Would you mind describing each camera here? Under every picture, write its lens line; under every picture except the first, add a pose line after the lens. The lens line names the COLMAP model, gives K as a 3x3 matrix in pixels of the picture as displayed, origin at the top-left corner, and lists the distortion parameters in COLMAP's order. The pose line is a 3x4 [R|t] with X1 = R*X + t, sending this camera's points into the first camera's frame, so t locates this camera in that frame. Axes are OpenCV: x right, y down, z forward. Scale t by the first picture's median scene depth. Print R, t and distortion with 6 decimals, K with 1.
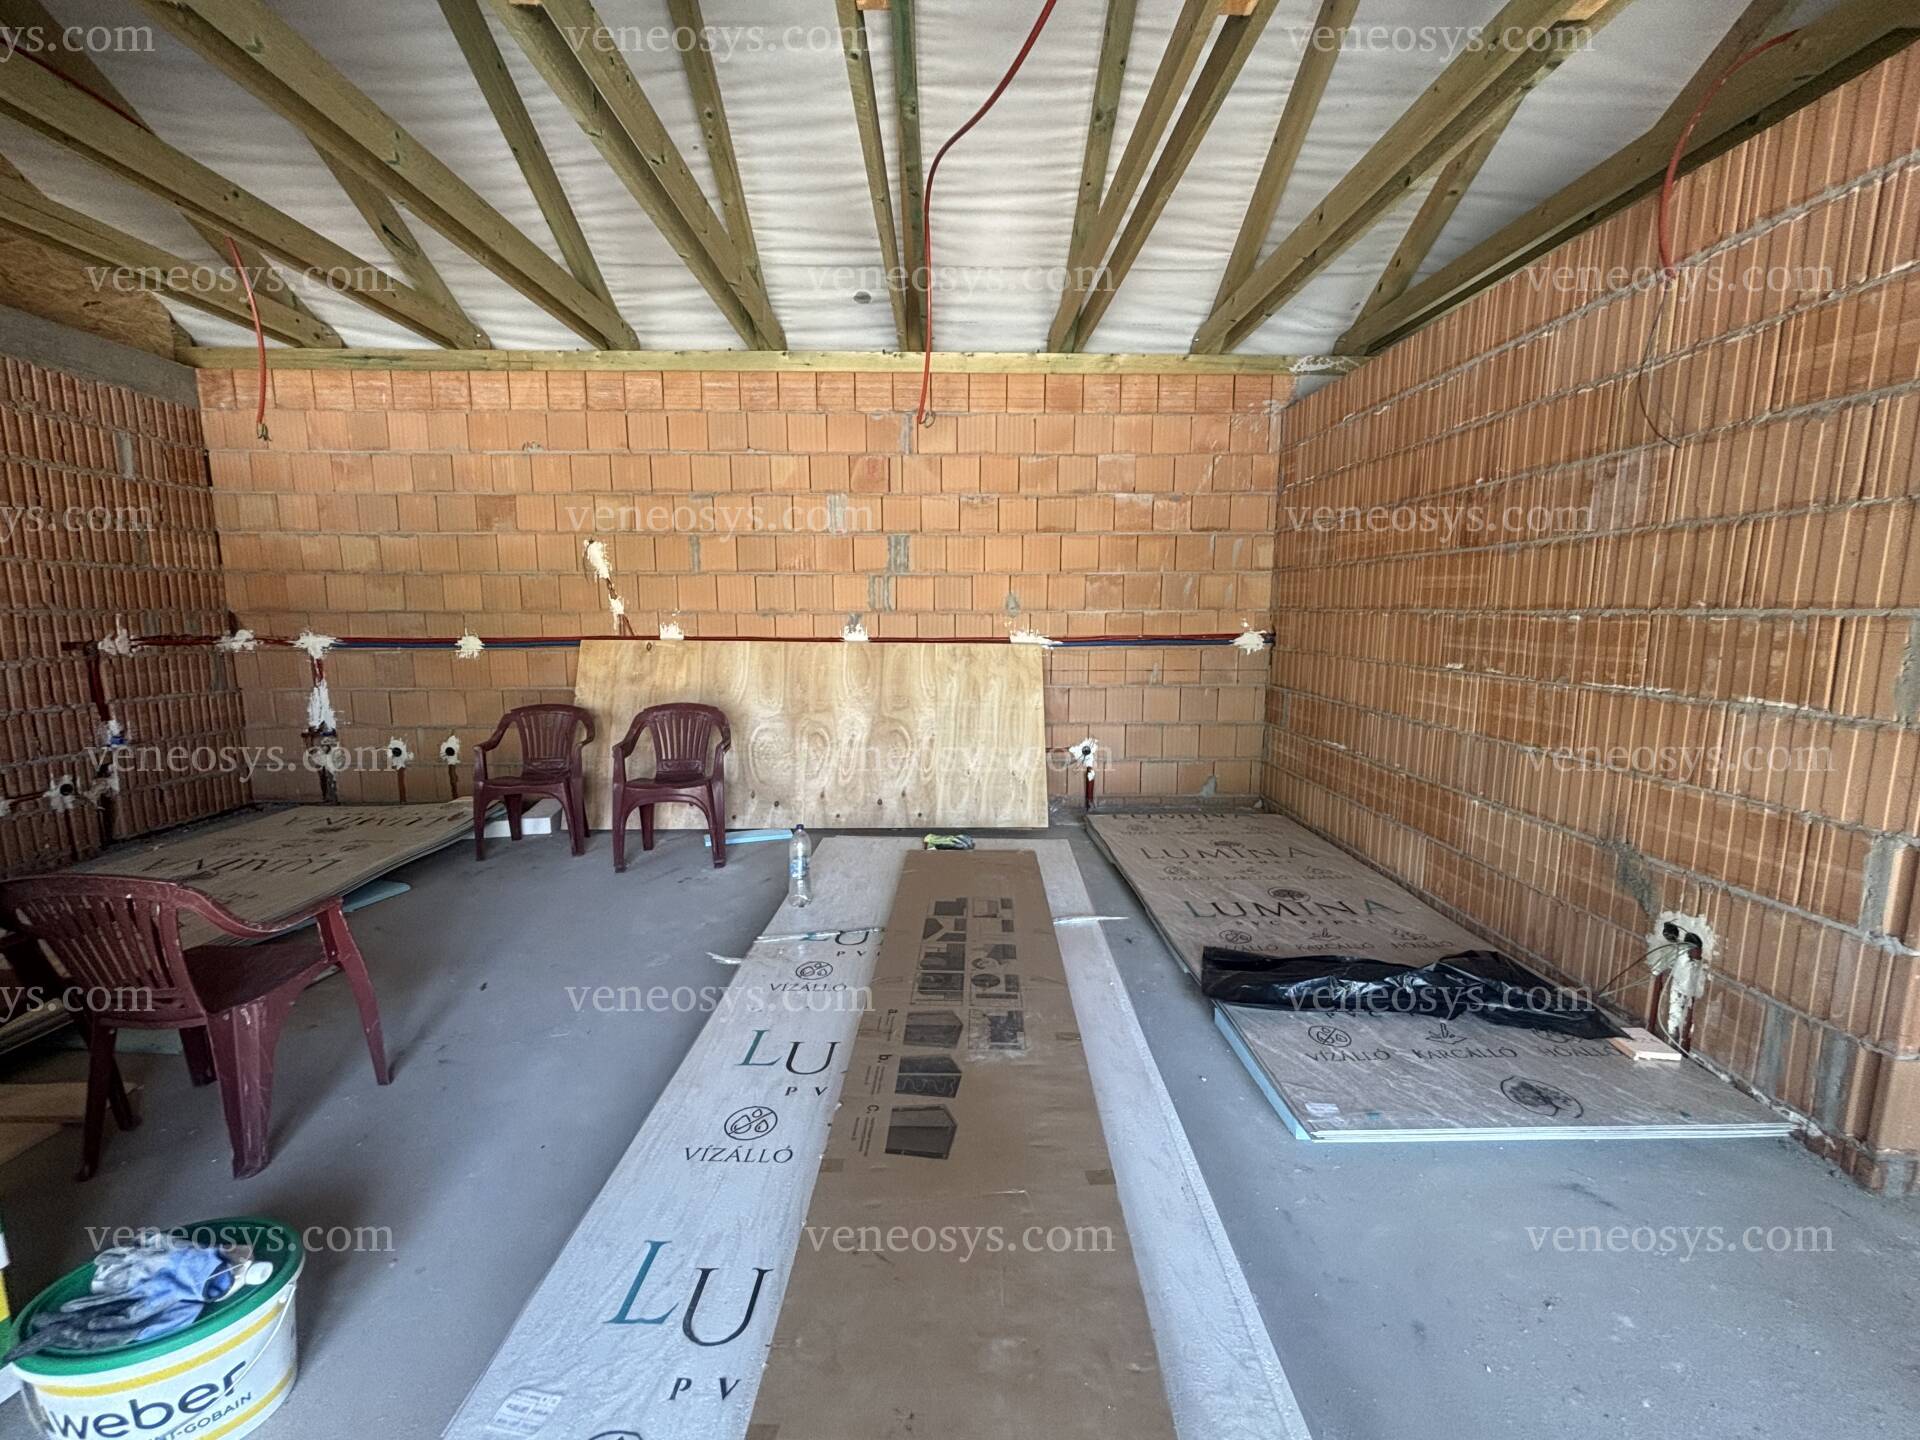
lens RADIAL K [[771.3, 0, 956.0], [0, 771.3, 716.8], [0, 0, 1]] dist [0.001701, -0.000142]
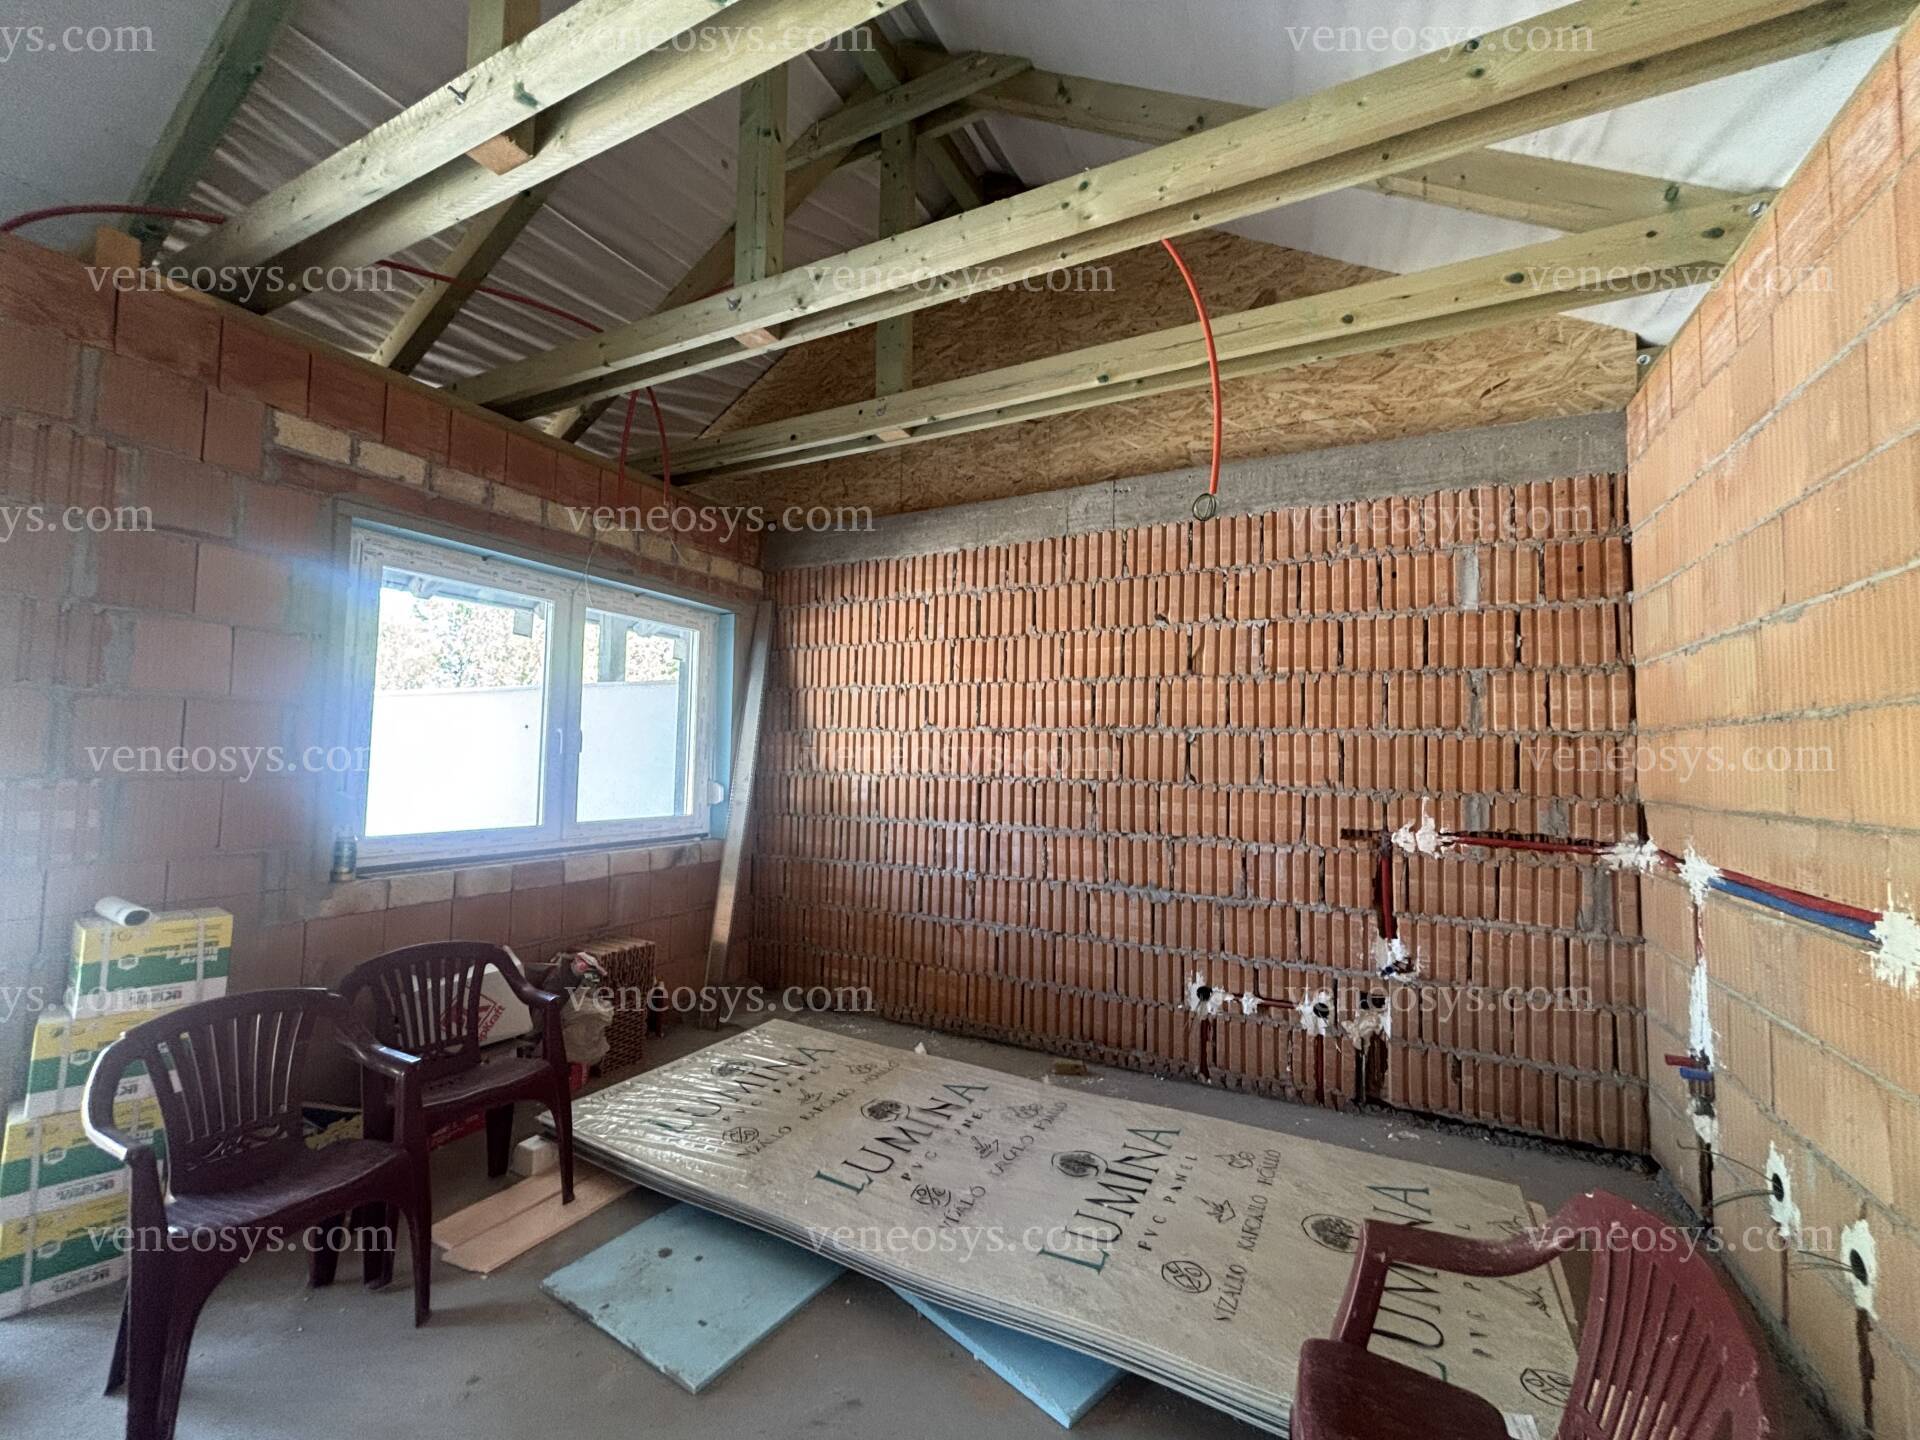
lens RADIAL K [[775.7, 0, 951.2], [0, 775.7, 715.9], [0, 0, 1]] dist [-0.016928, -0.000310]
pose [[-0.482156, -0.063554, -0.873777, -0.204674], [-0.143765, 0.989584, 0.007353, -0.132781], [0.864209, 0.129164, -0.486271, 0.847563]]
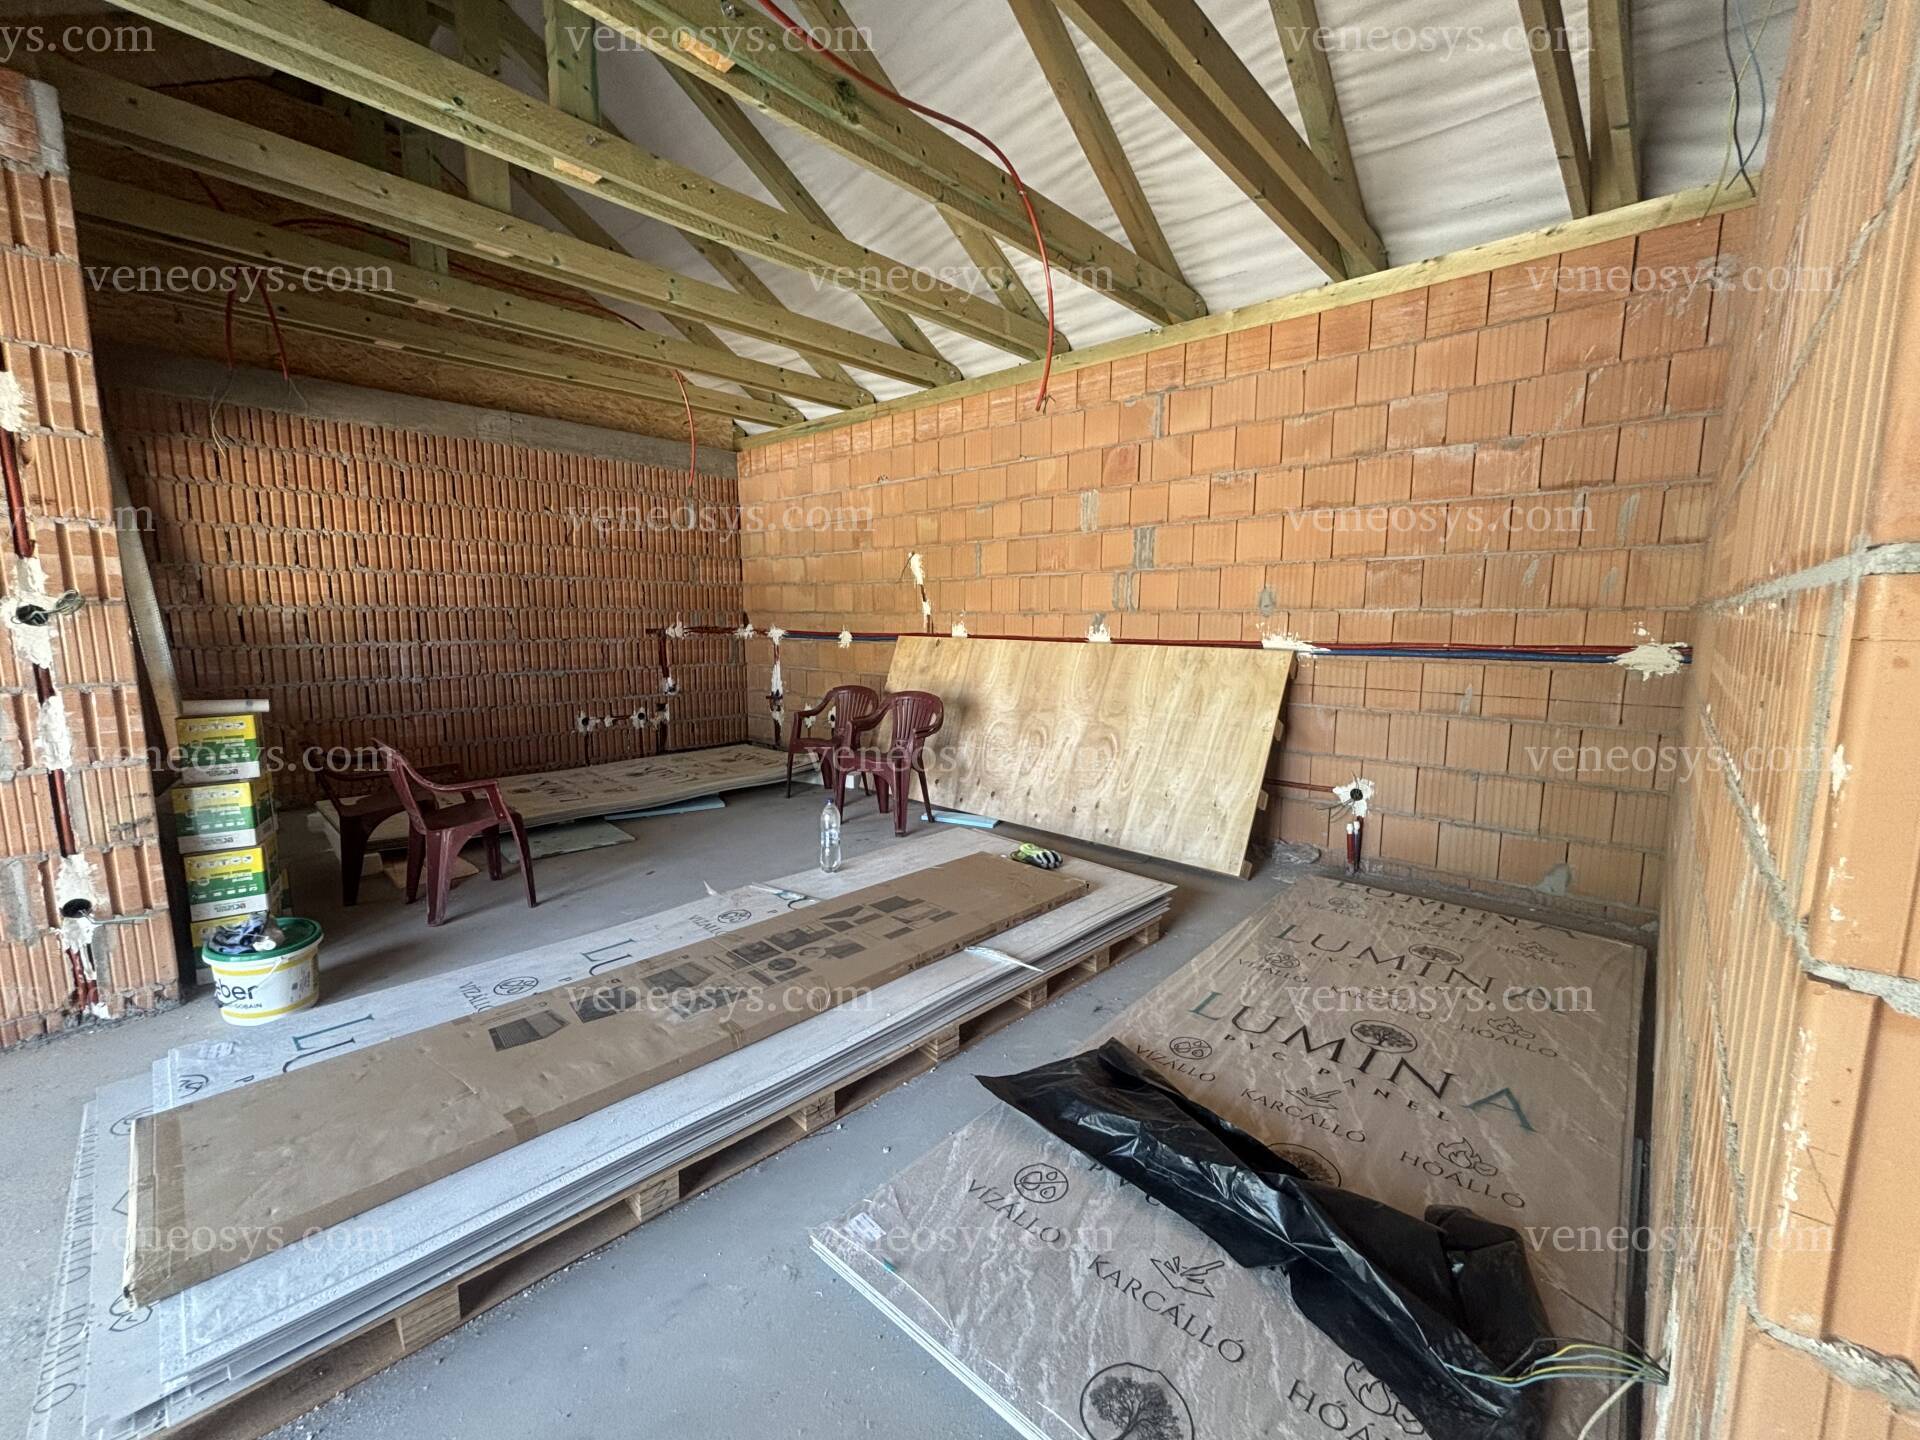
lens RADIAL K [[774.1, 0, 963.8], [0, 774.1, 714.6], [0, 0, 1]] dist [-0.012703, -0.000232]
pose [[0.734691, 0.088211, -0.672643, 0.412943], [-0.098772, 0.994854, 0.022582, -0.013899], [0.671173, 0.049848, 0.739623, 0.189166]]
